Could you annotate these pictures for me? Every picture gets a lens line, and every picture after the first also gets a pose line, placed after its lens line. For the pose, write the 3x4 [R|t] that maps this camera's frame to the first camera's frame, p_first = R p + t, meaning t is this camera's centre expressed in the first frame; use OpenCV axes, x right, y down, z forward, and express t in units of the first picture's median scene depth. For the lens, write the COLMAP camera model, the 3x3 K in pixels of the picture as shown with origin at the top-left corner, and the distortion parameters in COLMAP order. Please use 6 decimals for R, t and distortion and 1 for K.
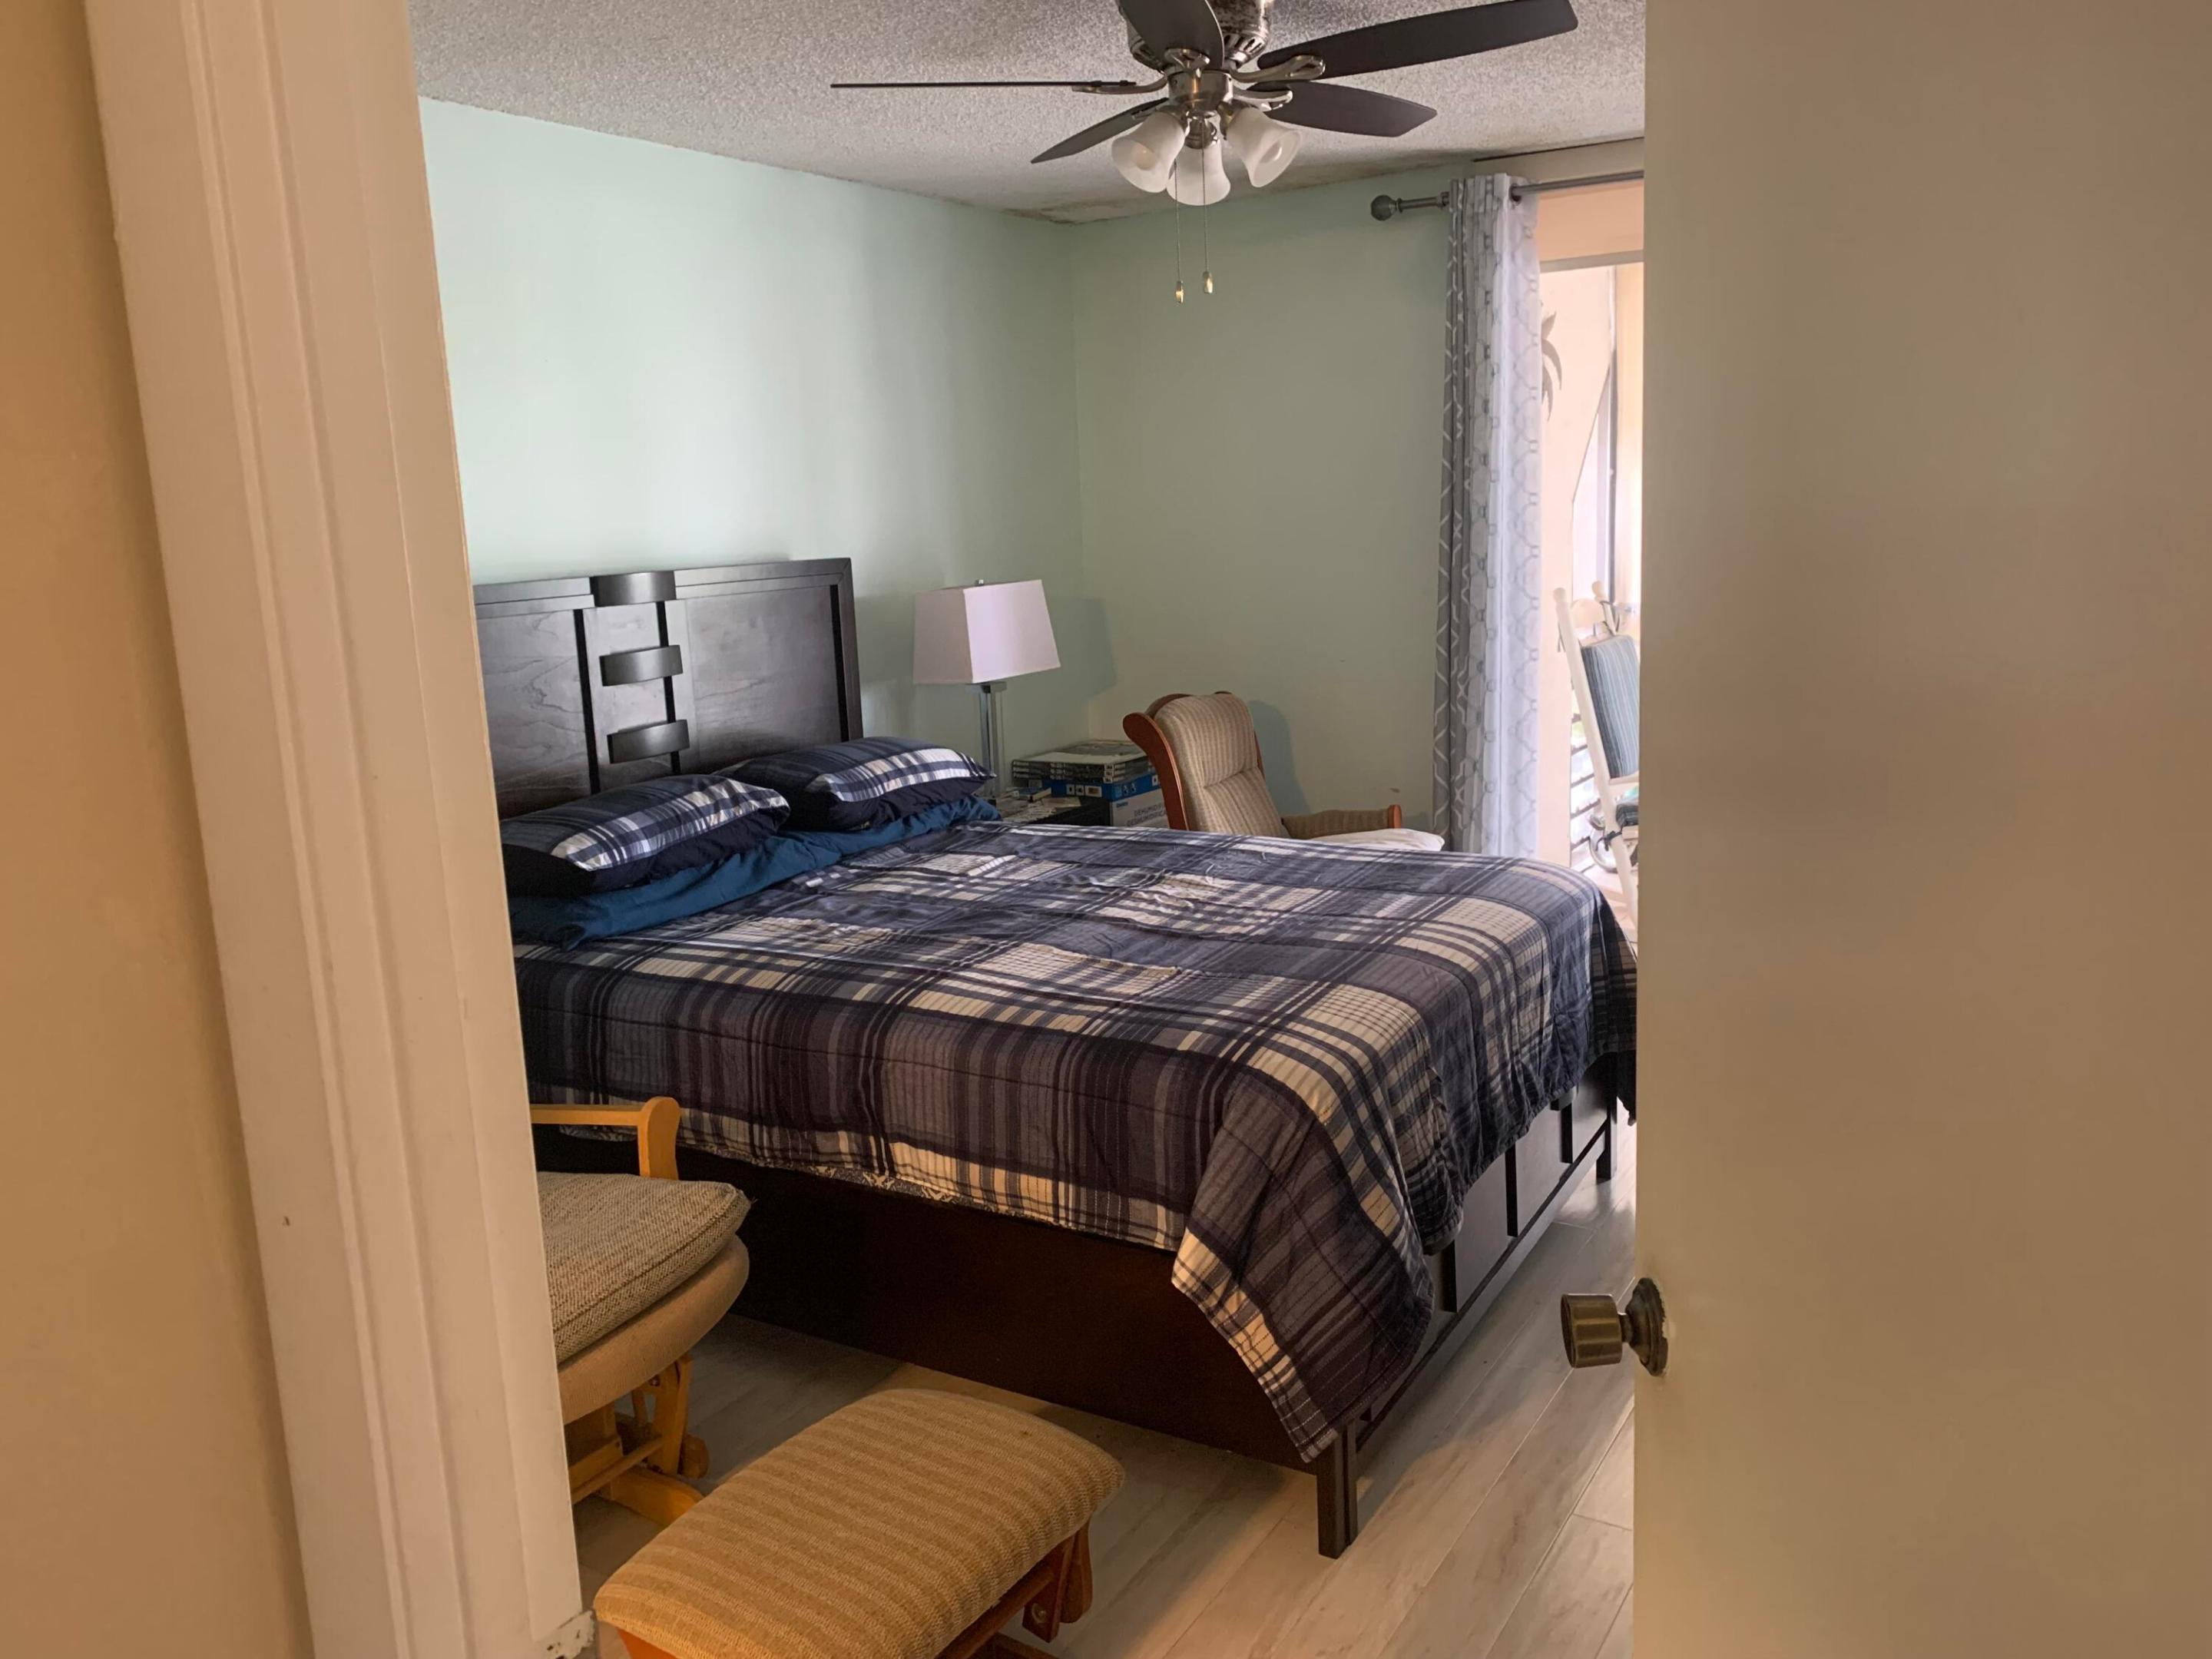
lens RADIAL K [[1677.6, 0, 1085.9], [0, 1677.6, 805.9], [0, 0, 1]] dist [0.202580, -0.565389]
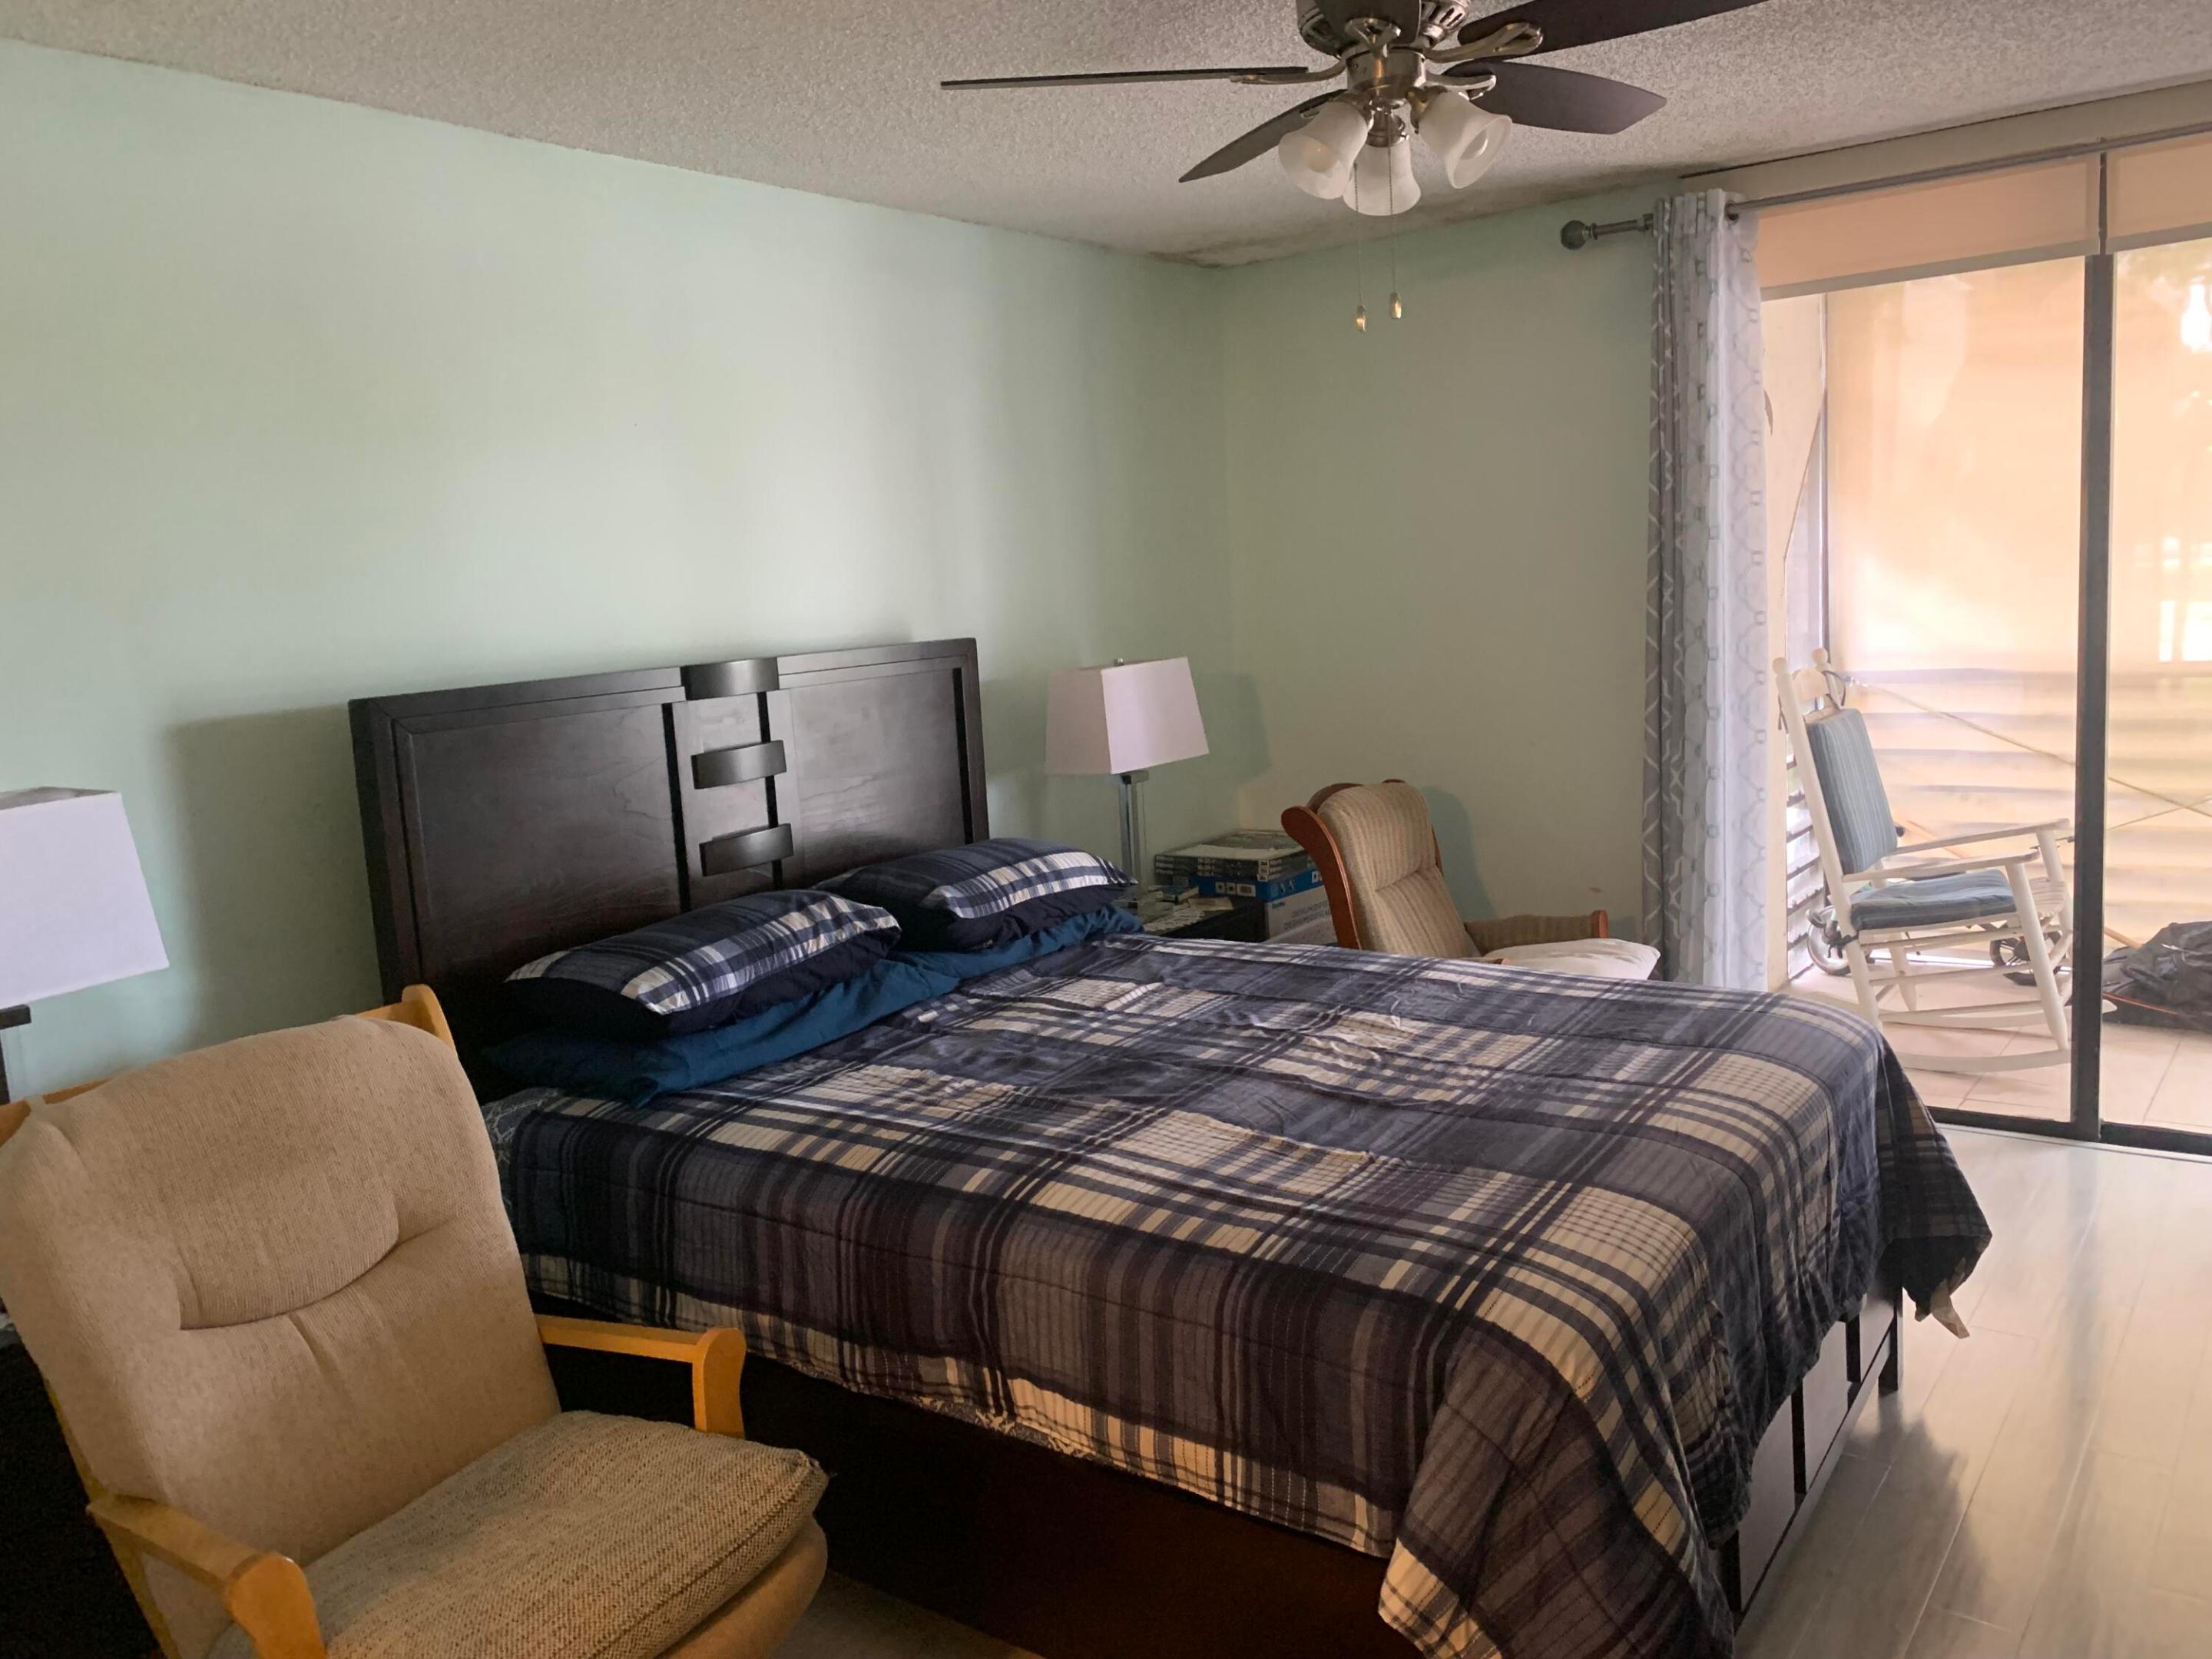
lens RADIAL K [[1691.9, 0, 1080.1], [0, 1691.9, 814.9], [0, 0, 1]] dist [0.104607, -0.177515]
pose [[0.996246, -0.004586, -0.086449, -0.009846], [0.001694, 0.999437, -0.033499, -0.032988], [0.086553, 0.033227, 0.995693, 0.166639]]
